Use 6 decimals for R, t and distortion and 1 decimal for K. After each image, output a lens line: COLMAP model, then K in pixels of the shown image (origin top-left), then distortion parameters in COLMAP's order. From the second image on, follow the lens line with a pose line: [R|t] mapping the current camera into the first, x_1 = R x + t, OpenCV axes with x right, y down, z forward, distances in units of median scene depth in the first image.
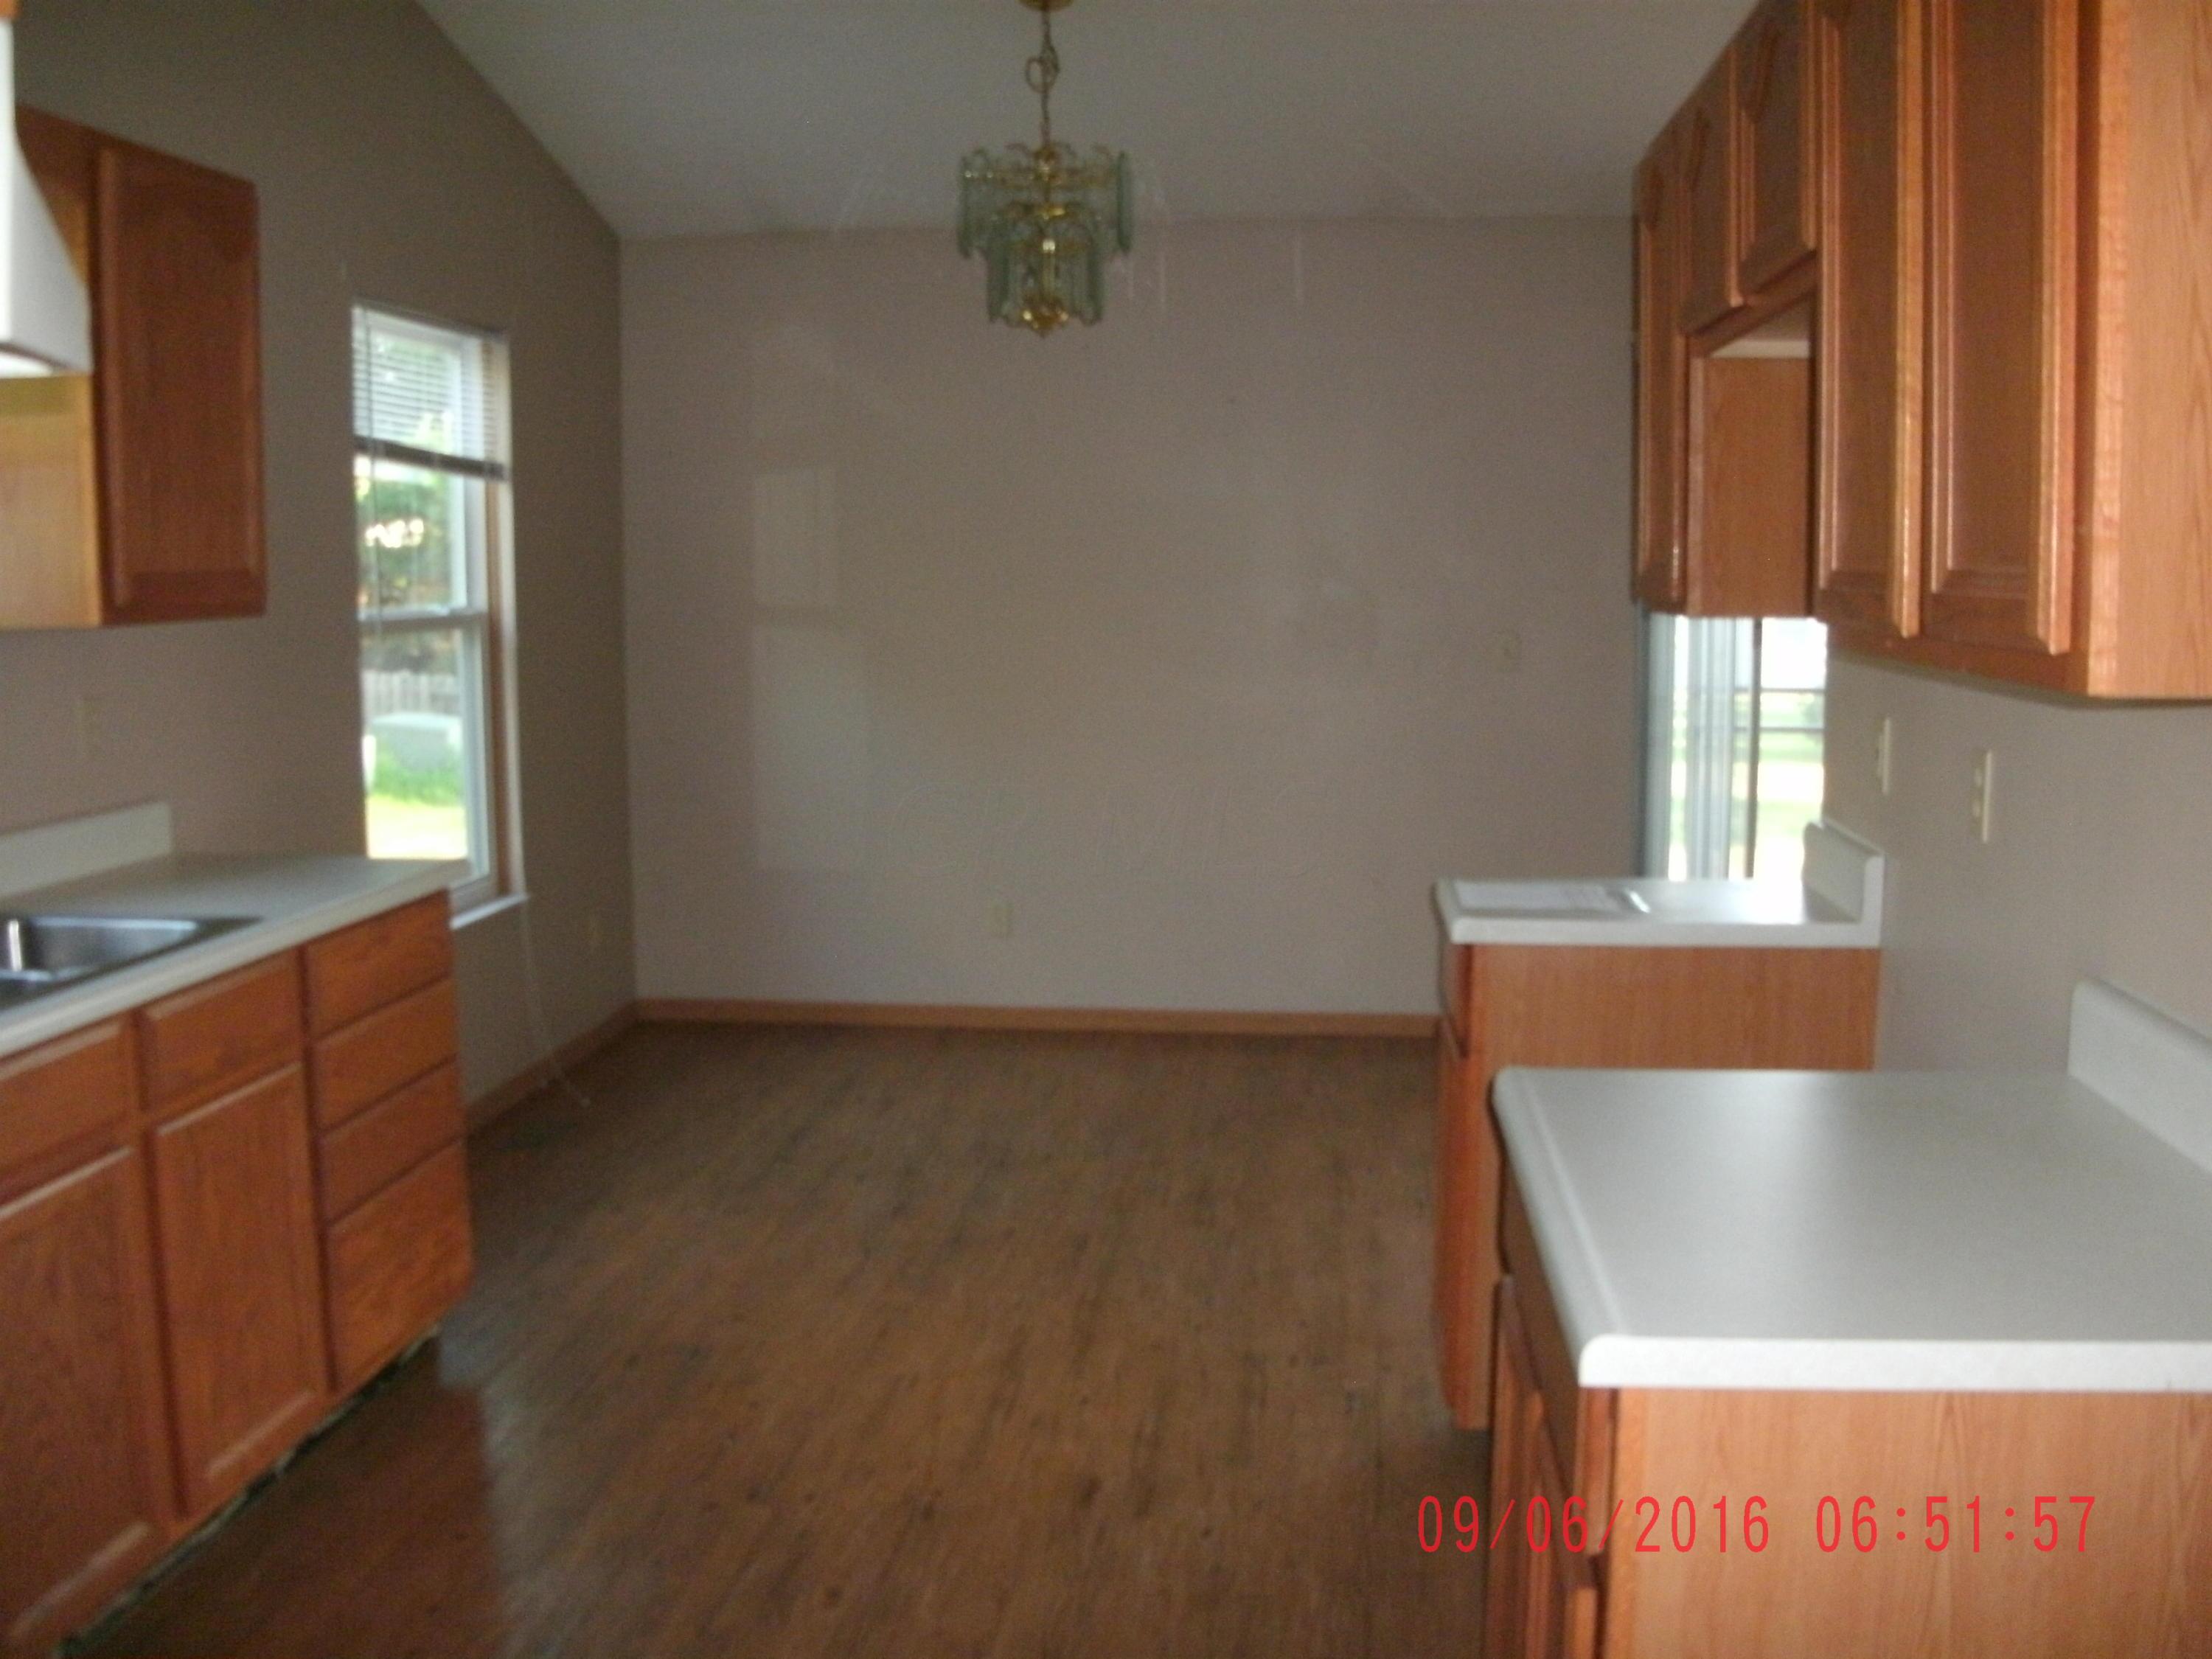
lens RADIAL K [[2087.8, 0, 1118.4], [0, 2087.8, 826.9], [0, 0, 1]] dist [-0.213416, 0.148485]
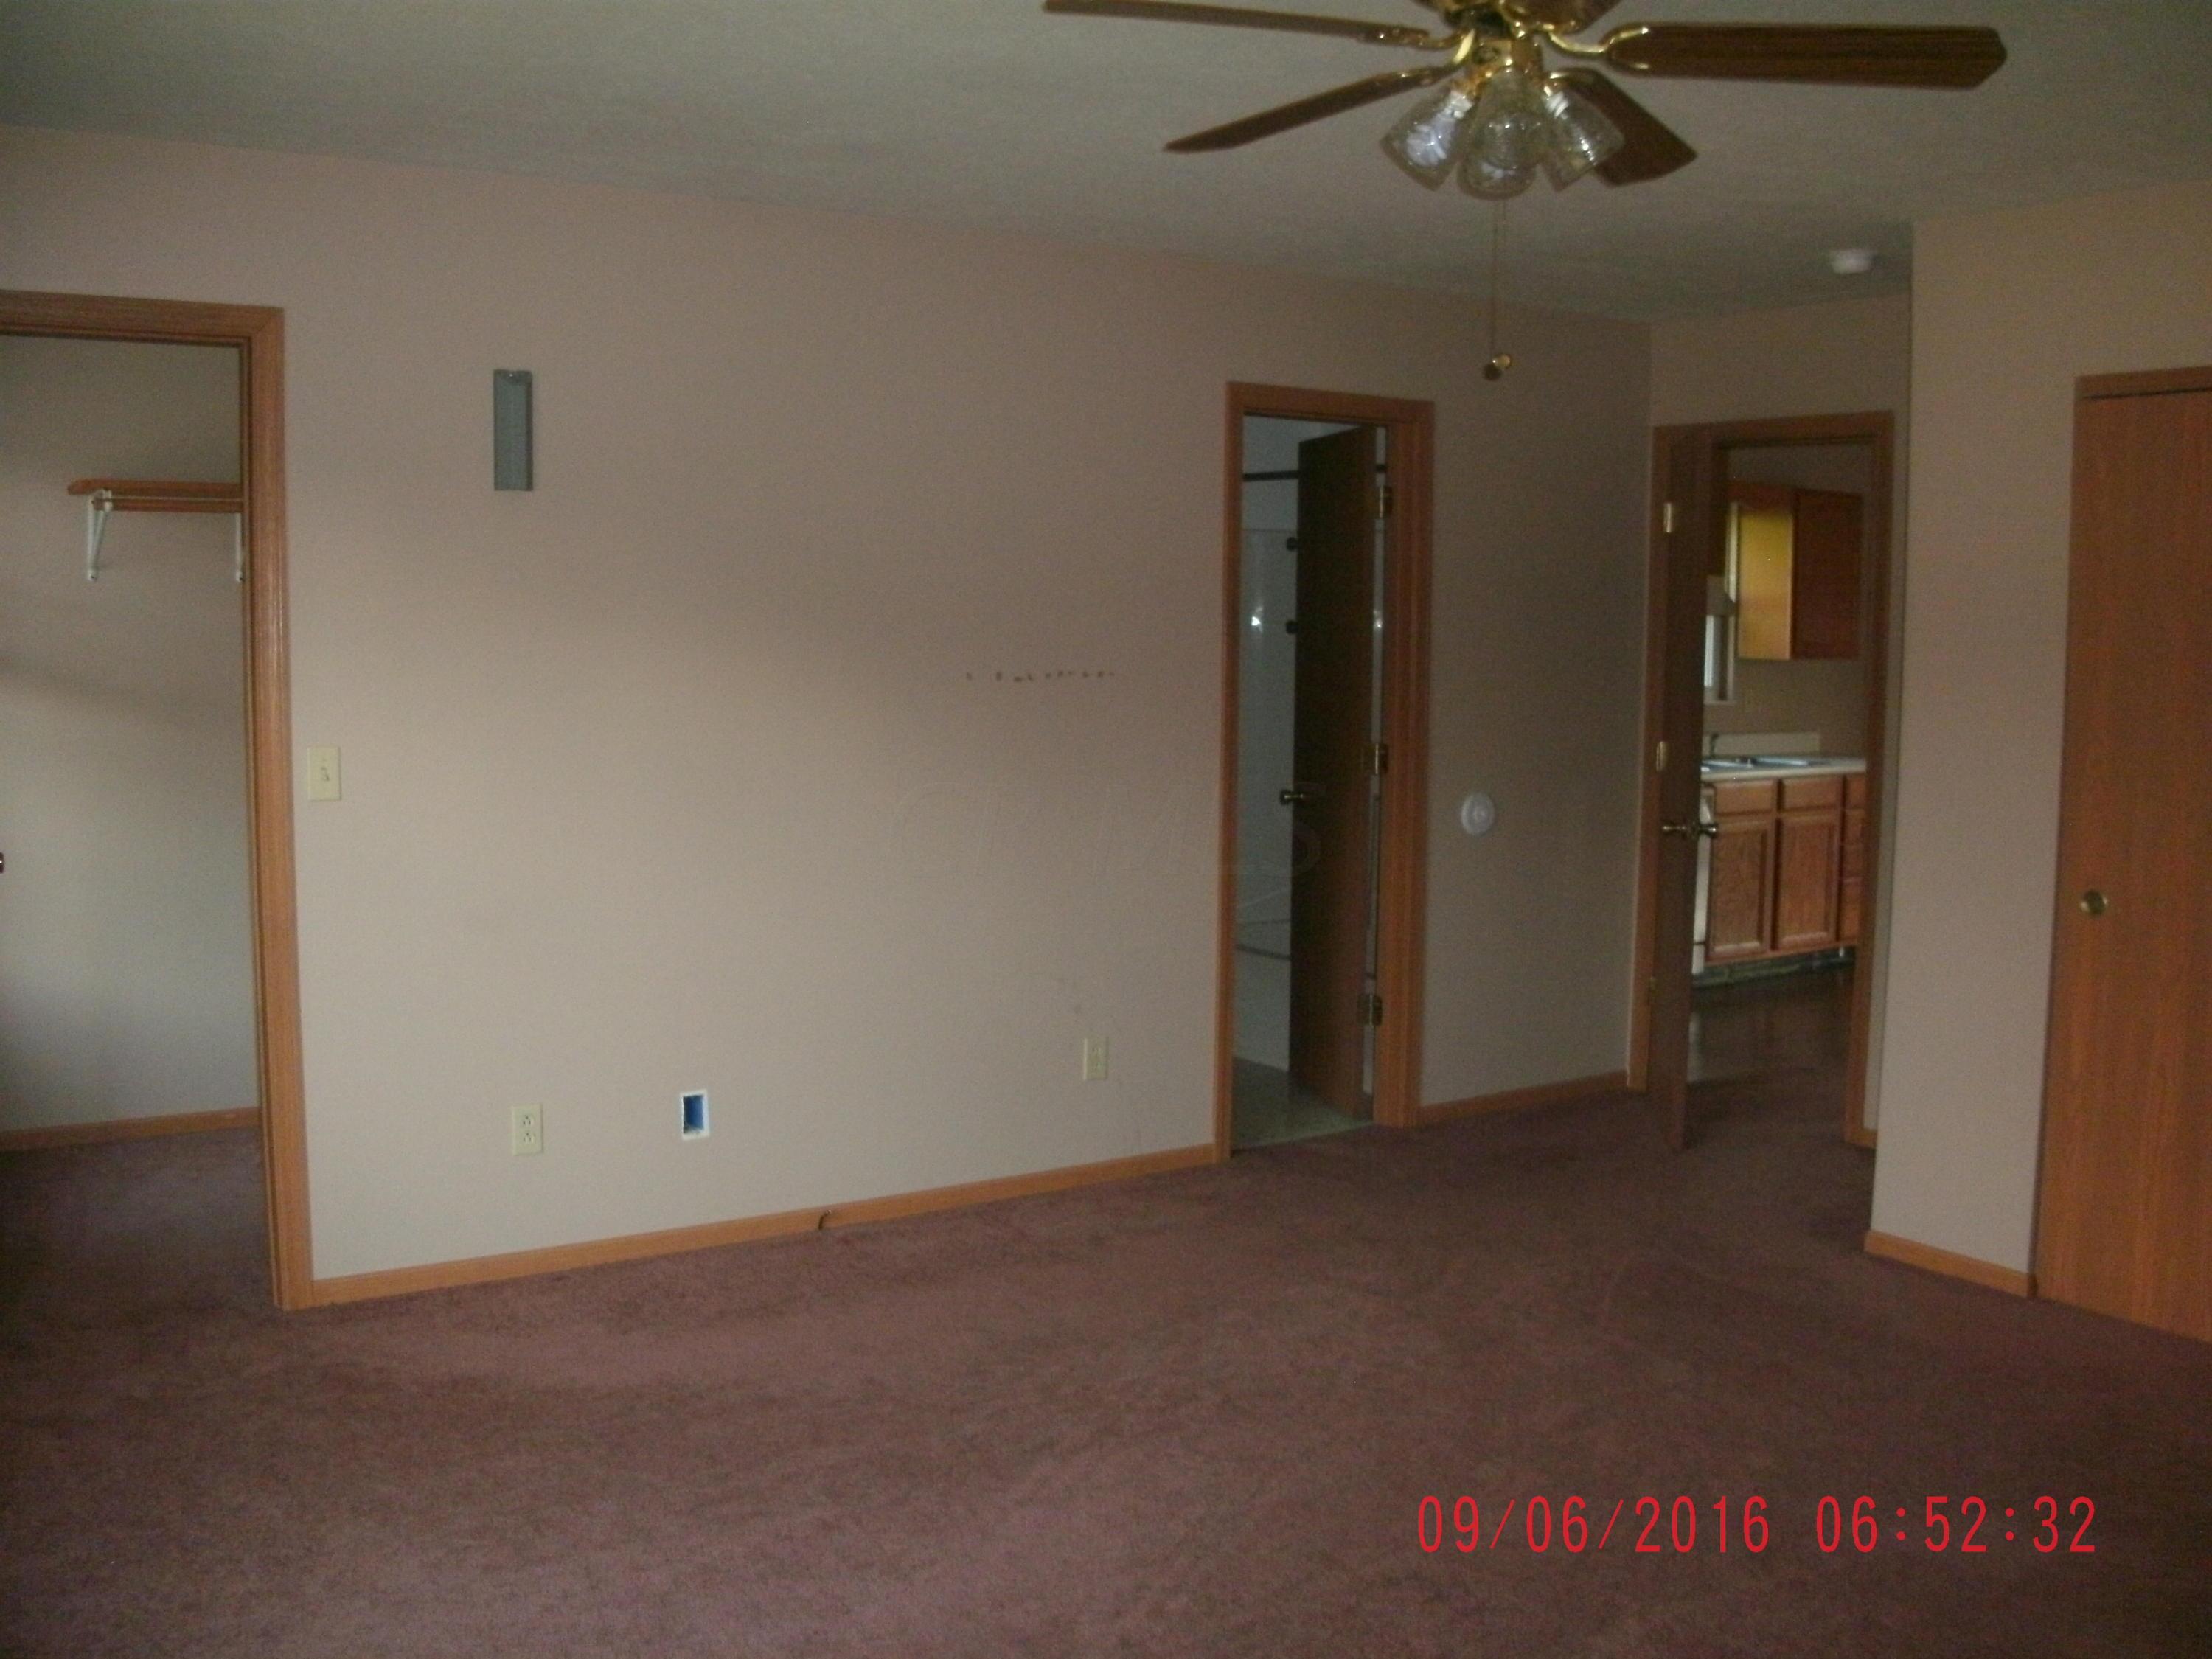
lens RADIAL K [[2087.8, 0, 1118.4], [0, 2087.8, 826.9], [0, 0, 1]] dist [-0.213416, 0.148485]
pose [[0.649766, 0.077751, -0.756148, 1.152050], [-0.101556, 0.994716, 0.015014, 0.202286], [0.753320, 0.067036, 0.654229, -1.709708]]
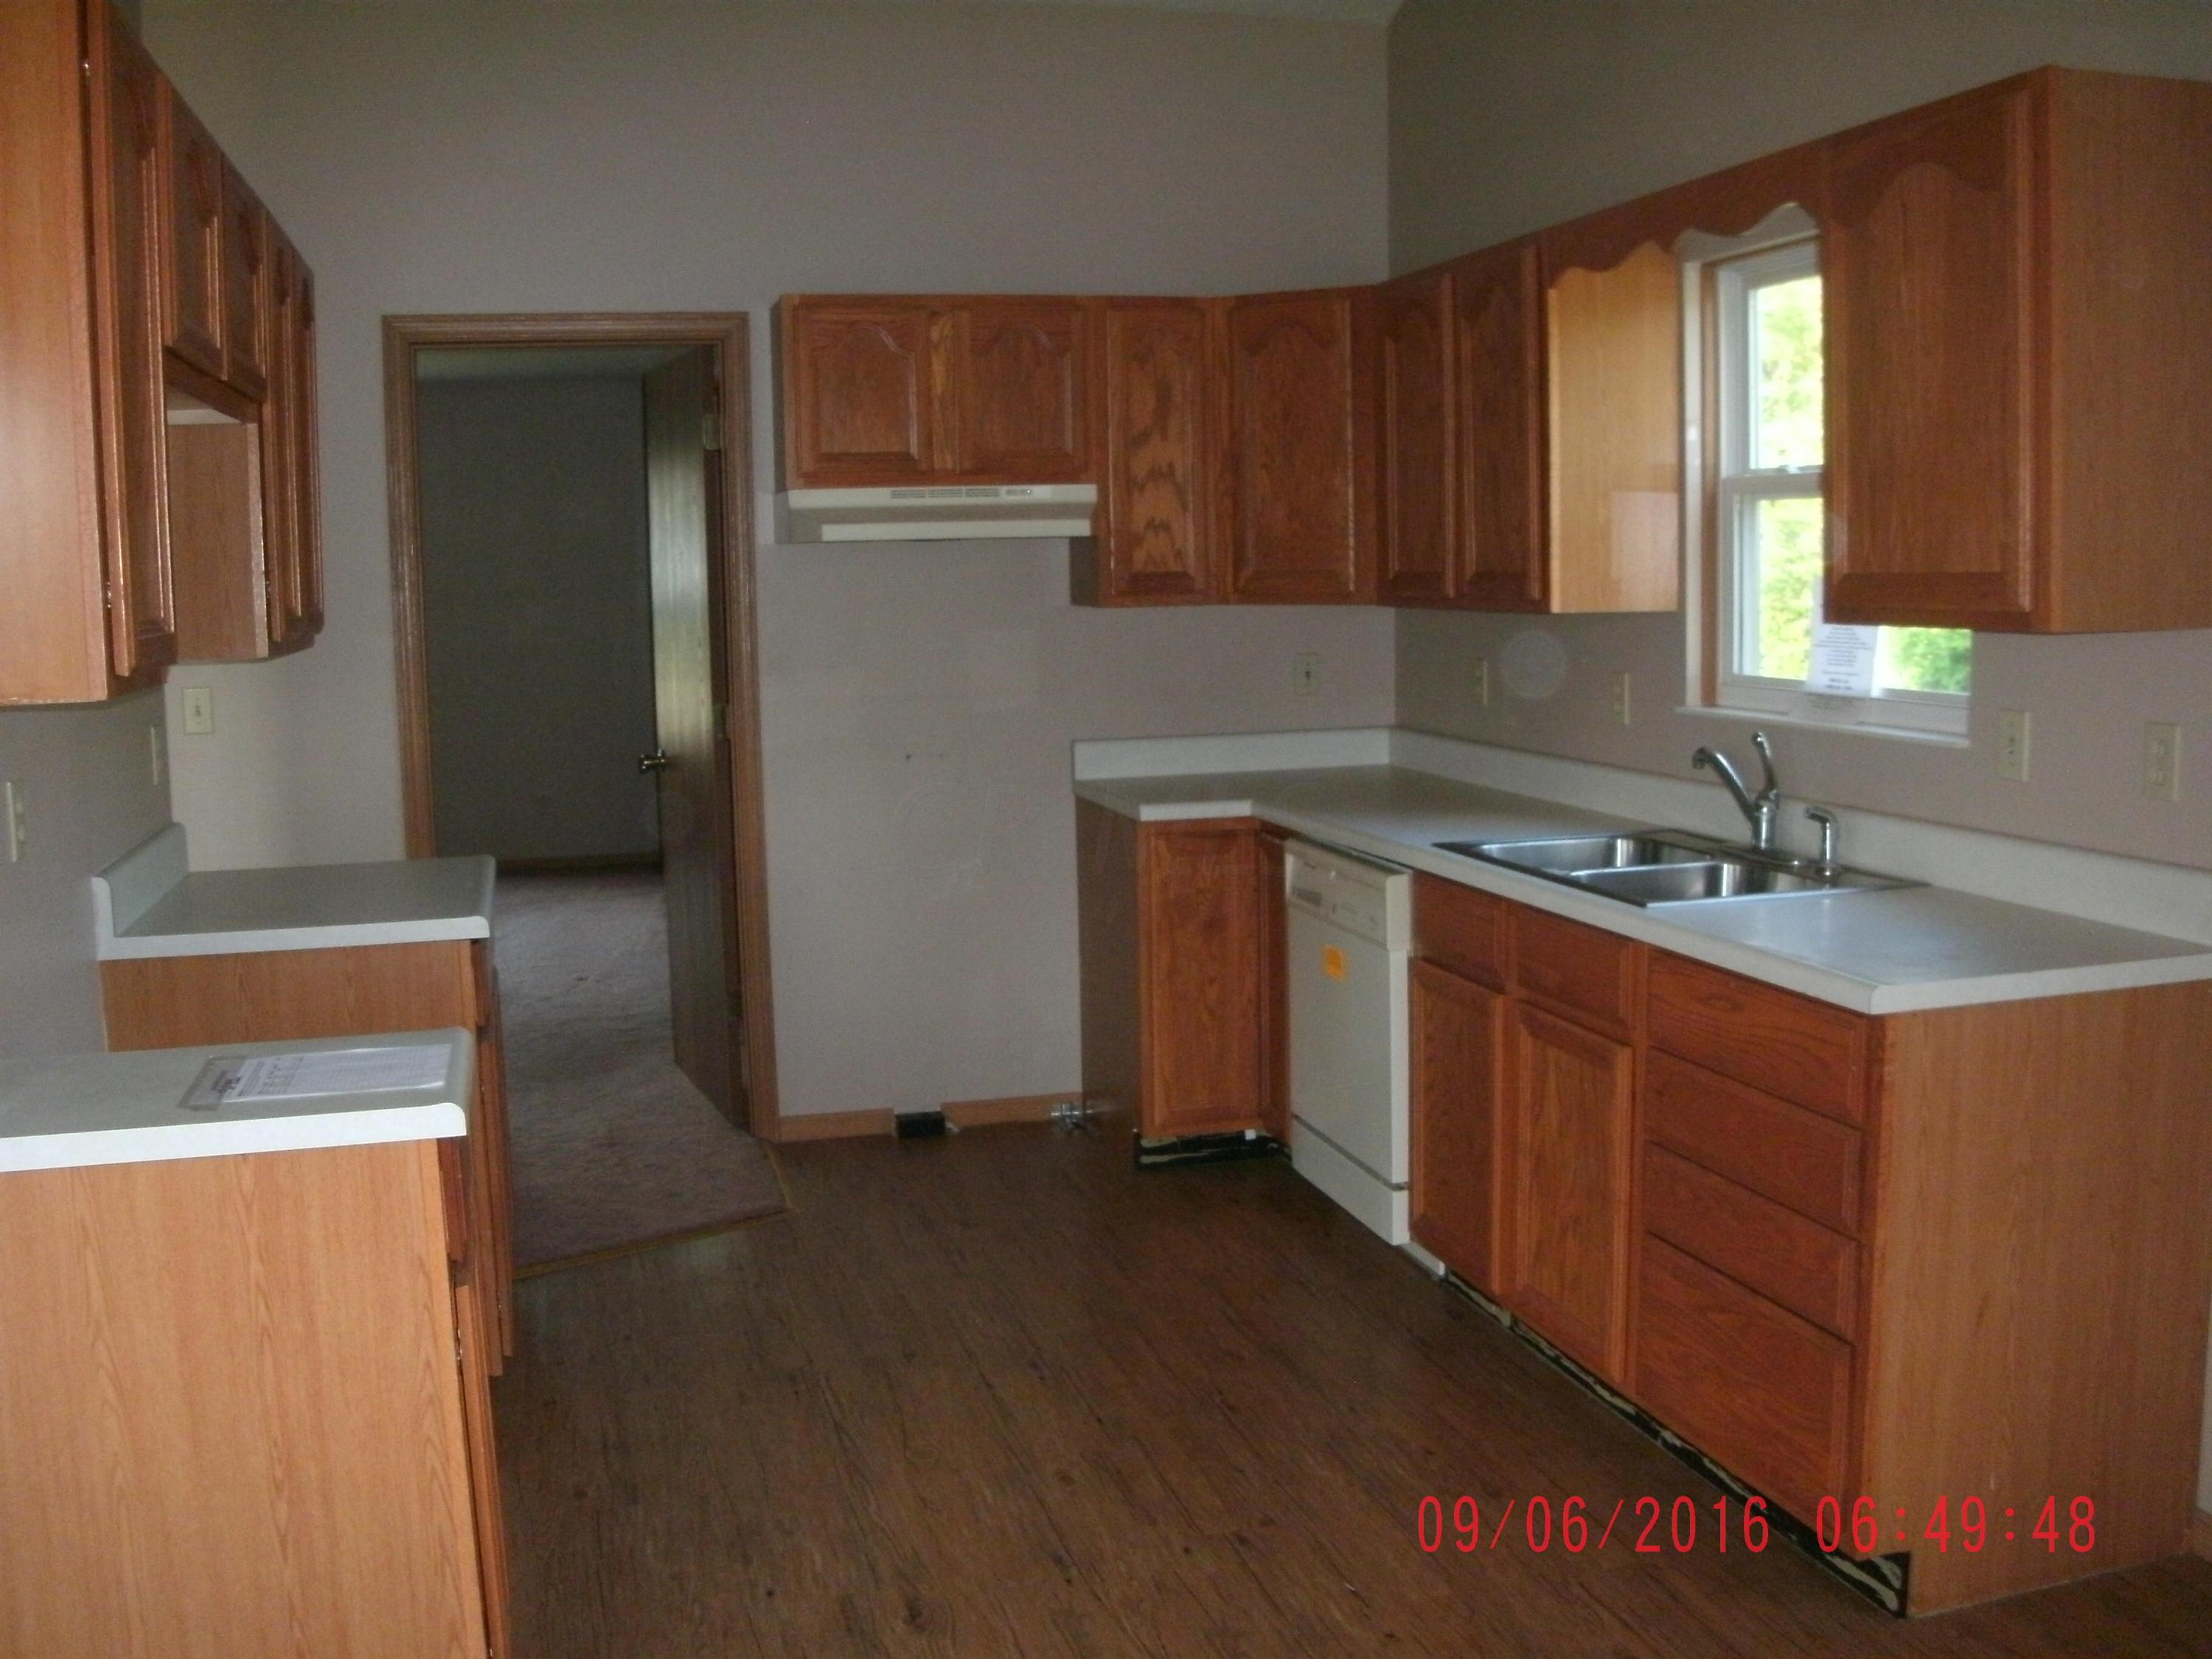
lens RADIAL K [[2087.8, 0, 1118.4], [0, 2087.8, 826.9], [0, 0, 1]] dist [-0.213416, 0.148485]
pose [[-0.928019, 0.063444, -0.367092, 0.223097], [-0.027545, 0.971009, 0.237453, -0.244169], [0.371514, 0.230472, -0.899366, 1.875584]]
